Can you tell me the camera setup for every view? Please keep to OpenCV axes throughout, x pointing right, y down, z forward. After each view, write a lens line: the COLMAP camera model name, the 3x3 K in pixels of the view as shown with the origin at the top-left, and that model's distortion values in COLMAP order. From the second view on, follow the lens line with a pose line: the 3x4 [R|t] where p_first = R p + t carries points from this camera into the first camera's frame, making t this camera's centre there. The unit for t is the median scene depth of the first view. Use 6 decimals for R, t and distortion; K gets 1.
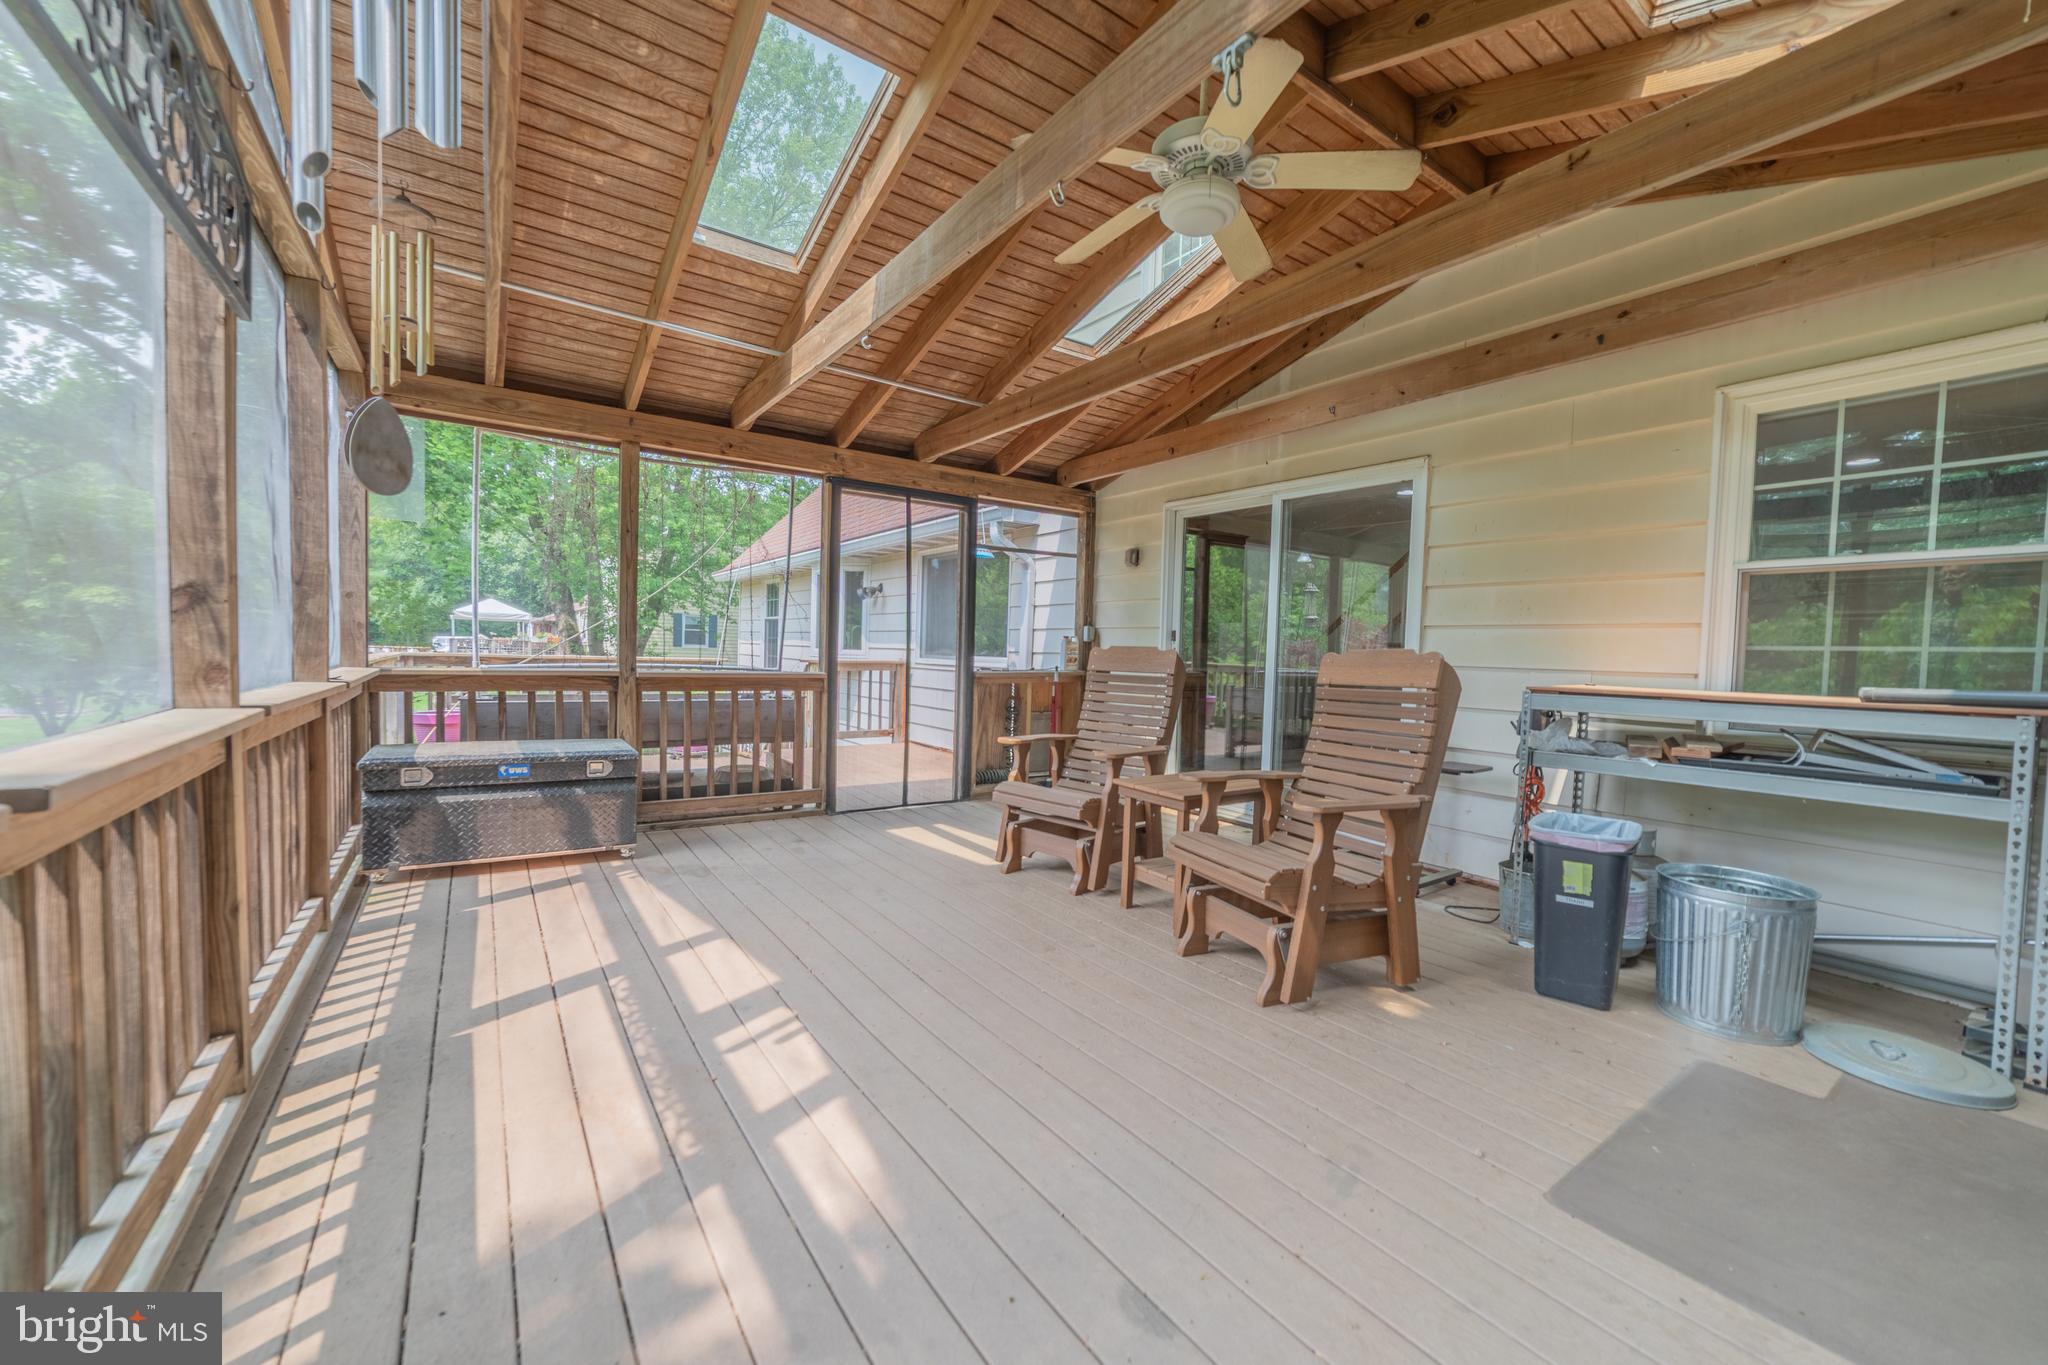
lens RADIAL K [[793.0, 0, 1022.3], [0, 793.0, 684.6], [0, 0, 1]] dist [-0.014390, 0.004291]
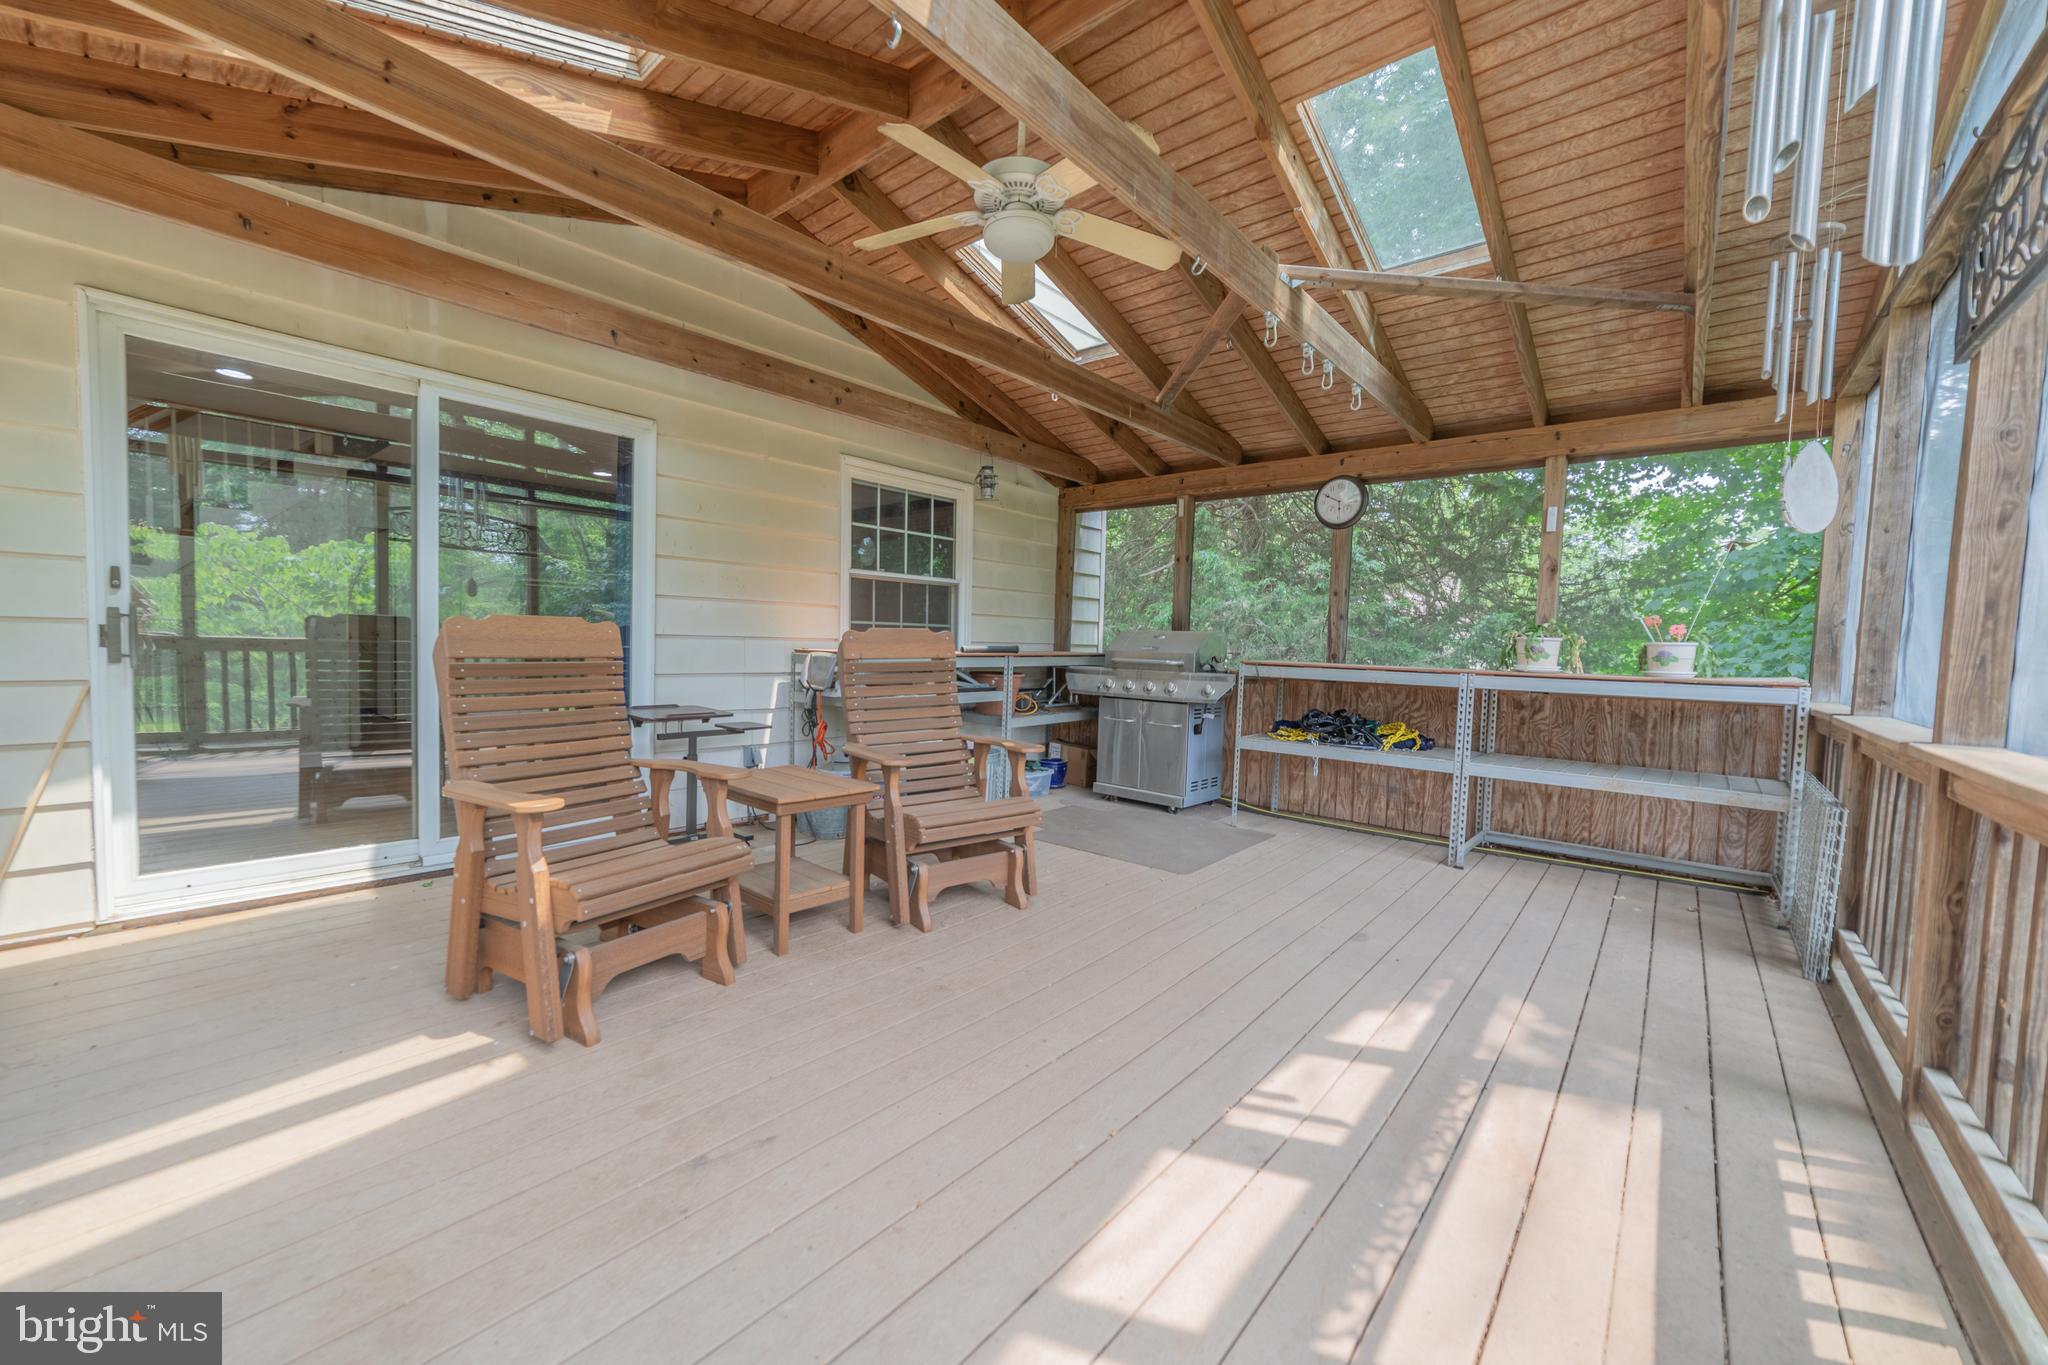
lens RADIAL K [[793.0, 0, 1016.0], [0, 793.0, 684.9], [0, 0, 1]] dist [-0.014390, 0.004291]
pose [[-0.252617, -0.086871, 0.963659, -1.018404], [0.009195, 0.995701, 0.092170, -0.089913], [-0.967523, 0.032145, -0.250732, 1.474673]]
